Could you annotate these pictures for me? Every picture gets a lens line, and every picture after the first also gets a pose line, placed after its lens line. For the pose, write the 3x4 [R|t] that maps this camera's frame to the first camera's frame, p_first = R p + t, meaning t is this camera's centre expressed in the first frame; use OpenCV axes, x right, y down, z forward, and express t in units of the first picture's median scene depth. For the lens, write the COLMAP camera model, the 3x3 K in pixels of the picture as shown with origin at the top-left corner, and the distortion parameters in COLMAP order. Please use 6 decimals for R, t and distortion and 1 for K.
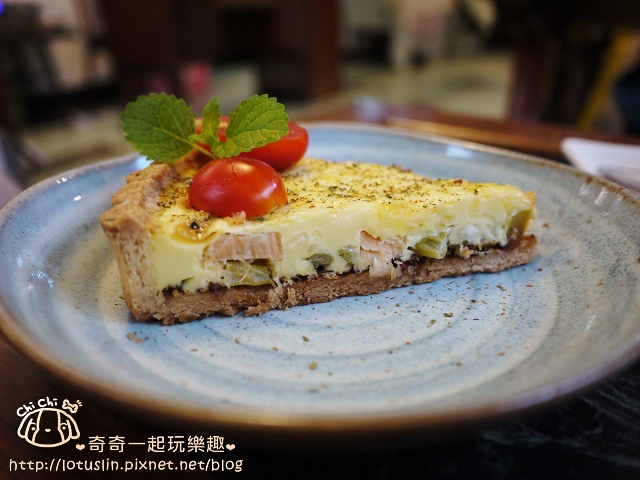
lens RADIAL K [[554.6, 0, 319.5], [0, 554.6, 242.4], [0, 0, 1]] dist [-0.050636, -0.002708]
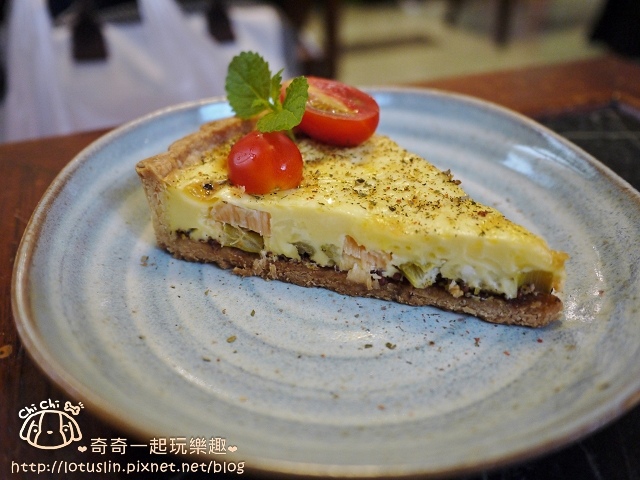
lens RADIAL K [[554.6, 0, 316.9], [0, 554.6, 239.0], [0, 0, 1]] dist [-0.050636, -0.002708]
pose [[0.820227, 0.328382, -0.468393, 0.510608], [-0.235320, 0.940021, 0.246950, -0.252200], [0.521394, -0.092333, 0.848306, 0.114250]]
